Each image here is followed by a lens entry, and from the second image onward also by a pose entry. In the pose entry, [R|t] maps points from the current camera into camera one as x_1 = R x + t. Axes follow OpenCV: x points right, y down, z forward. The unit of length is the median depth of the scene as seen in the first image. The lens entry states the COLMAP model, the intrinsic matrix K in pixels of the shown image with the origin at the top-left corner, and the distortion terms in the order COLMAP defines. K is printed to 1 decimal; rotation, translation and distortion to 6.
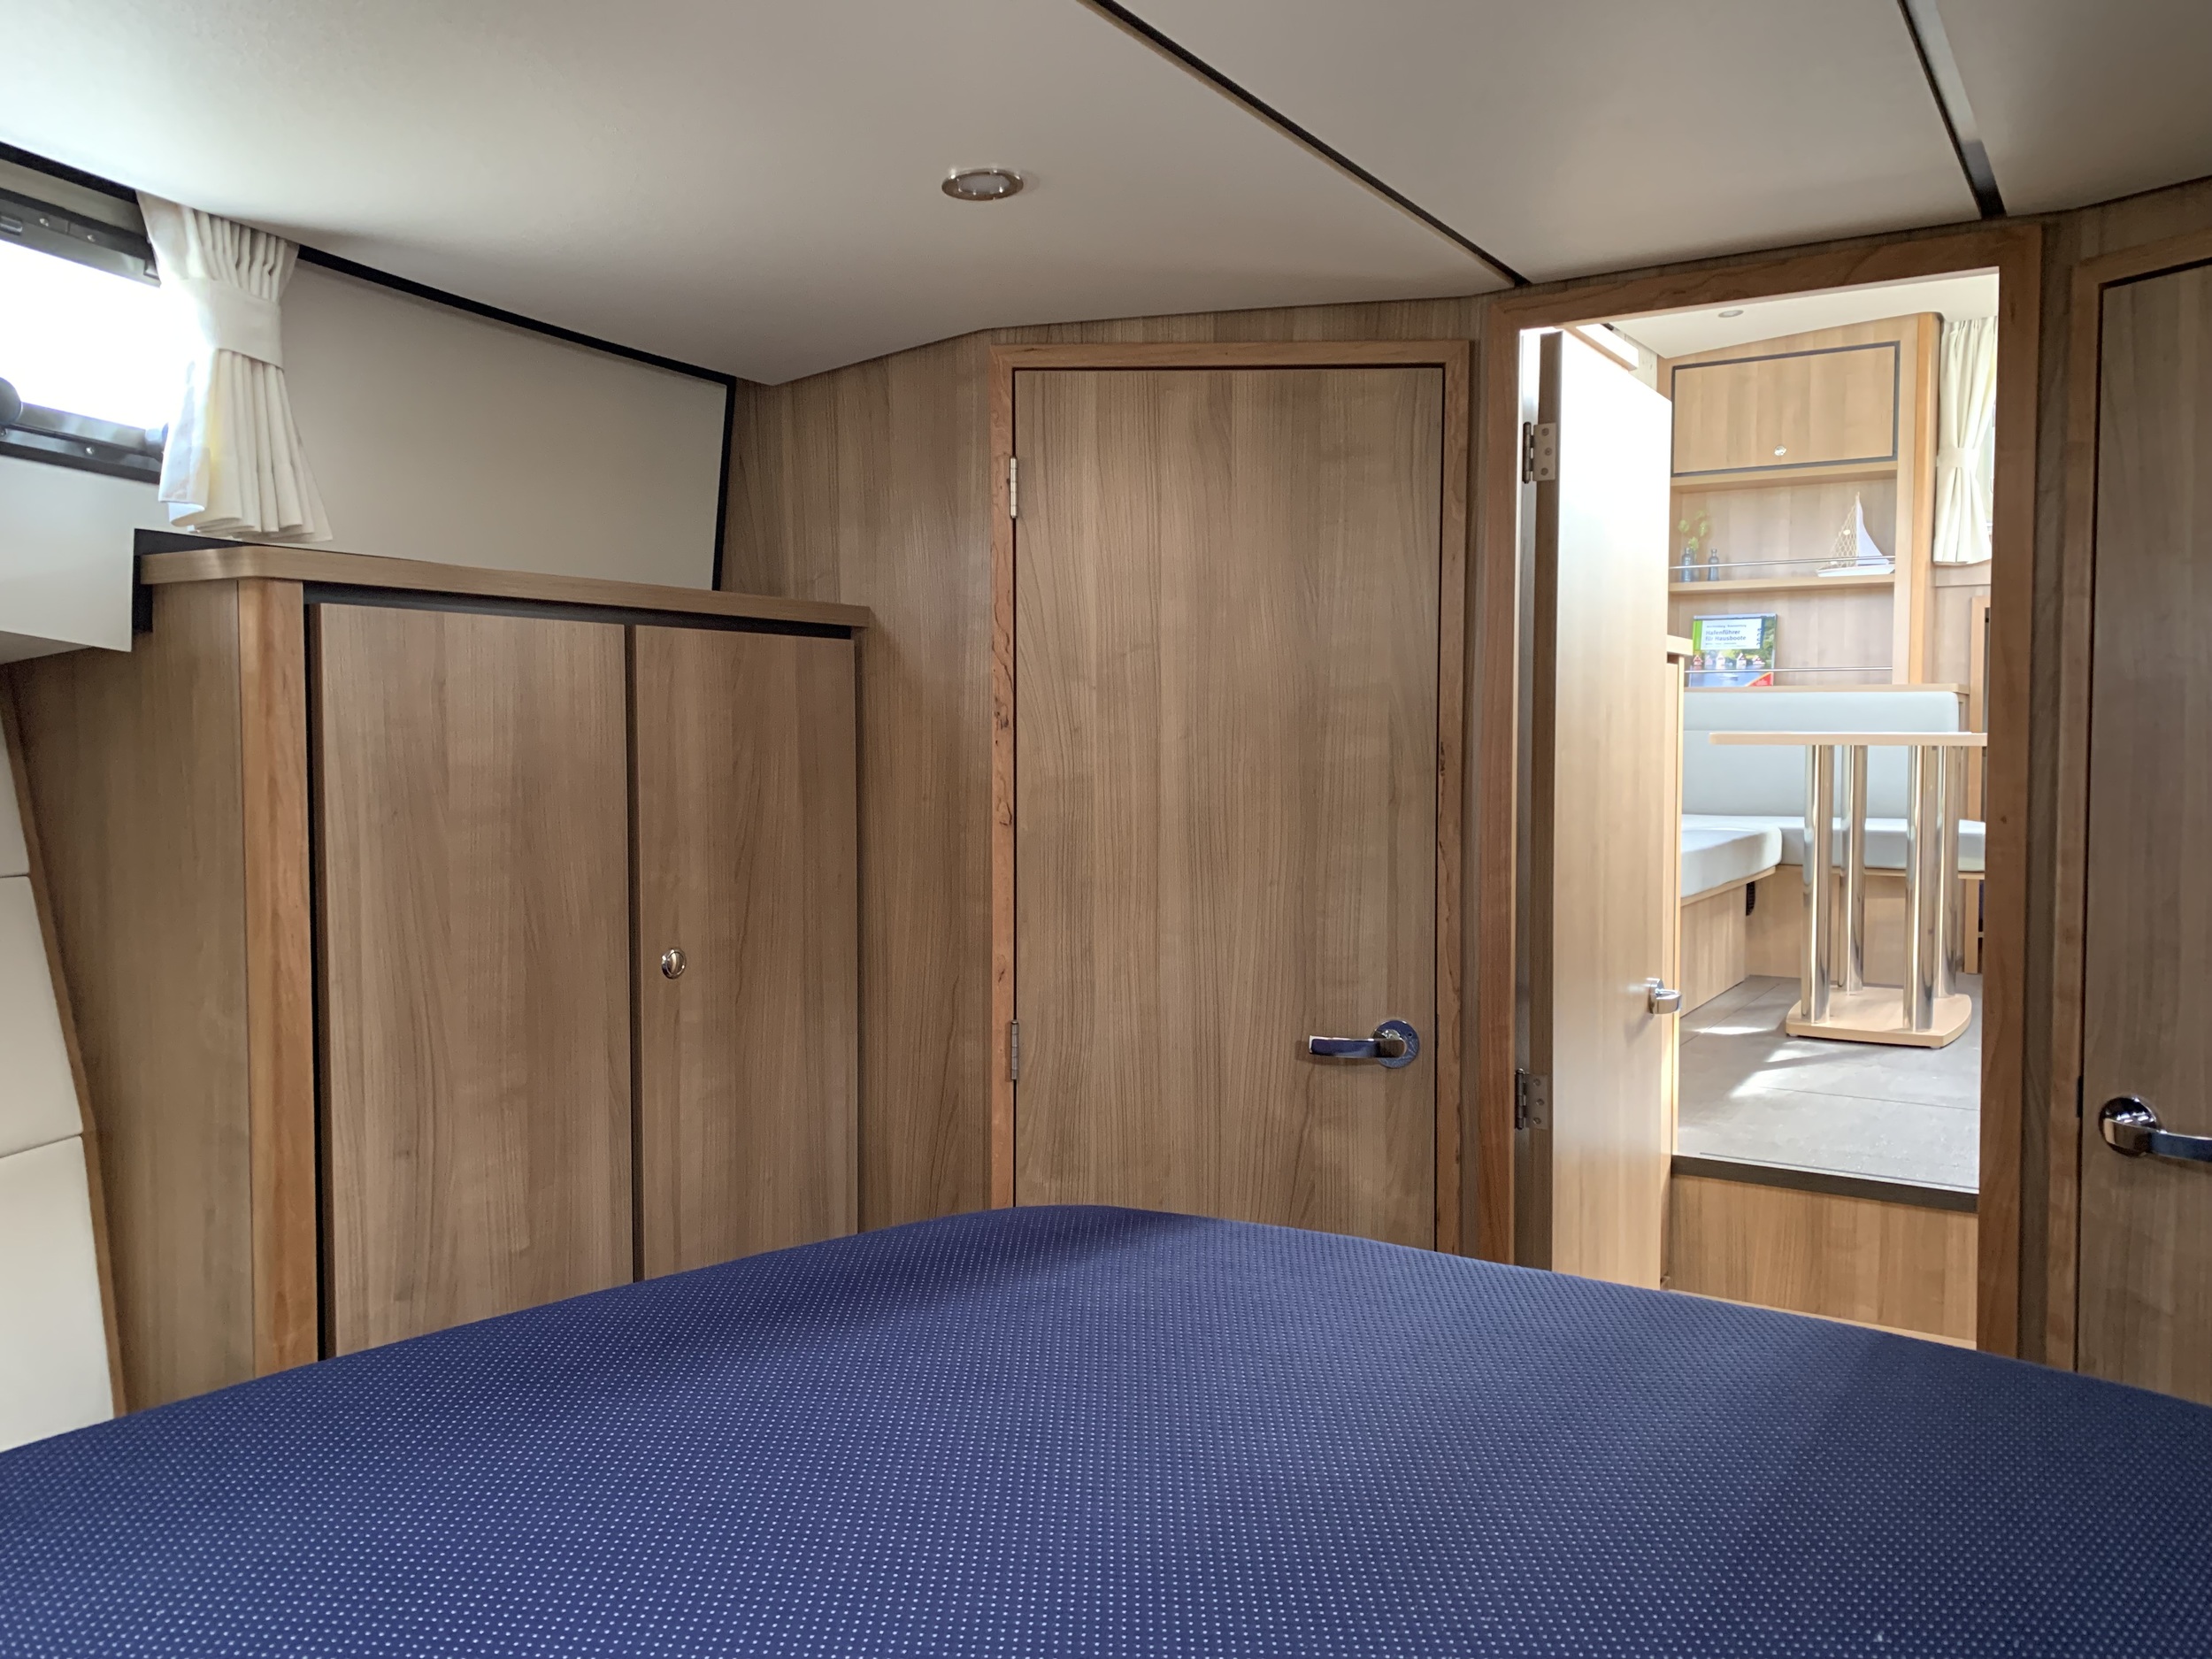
lens RADIAL K [[1653.2, 0, 1106.0], [0, 1653.2, 829.5], [0, 0, 1]] dist [-0.000582, -0.034964]
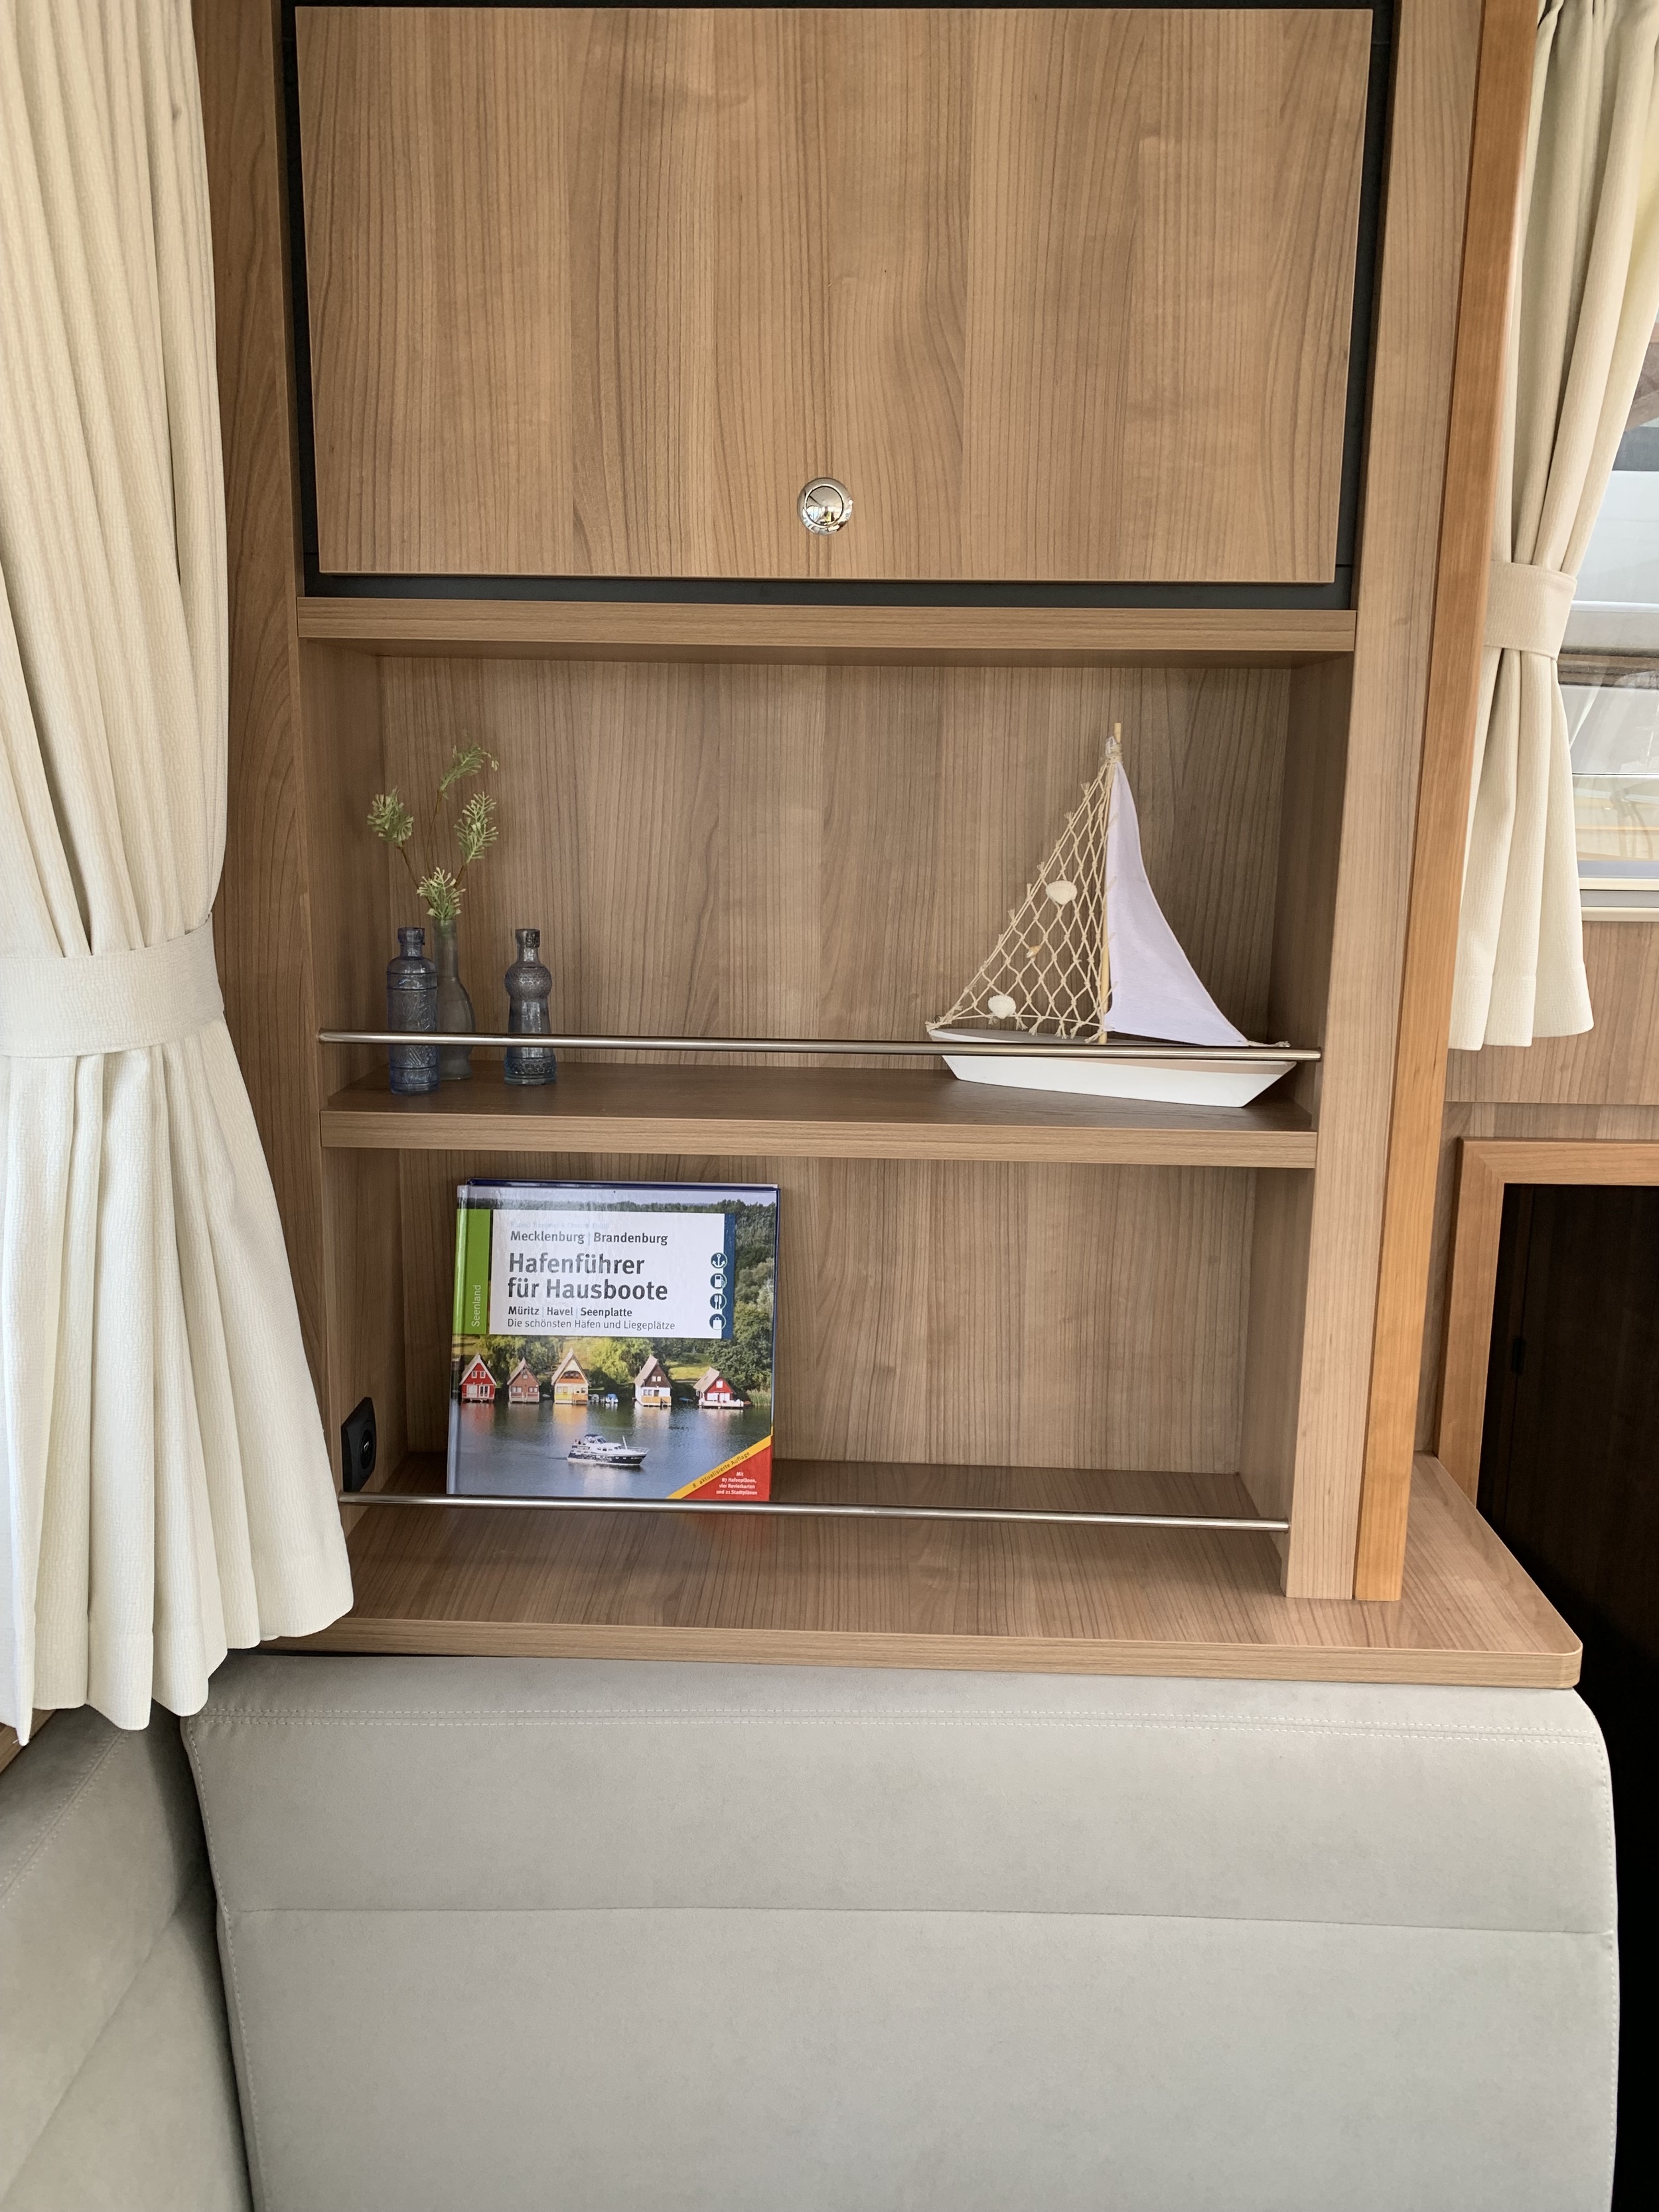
lens RADIAL K [[1653.1, 0, 829.5], [0, 1653.1, 1106.0], [0, 0, 1]] dist [-0.000582, -0.034964]
pose [[0.857016, -0.080201, 0.509011, 0.291585], [0.017765, 0.991825, 0.126364, -0.177030], [-0.514984, -0.099254, 0.851434, 0.797357]]
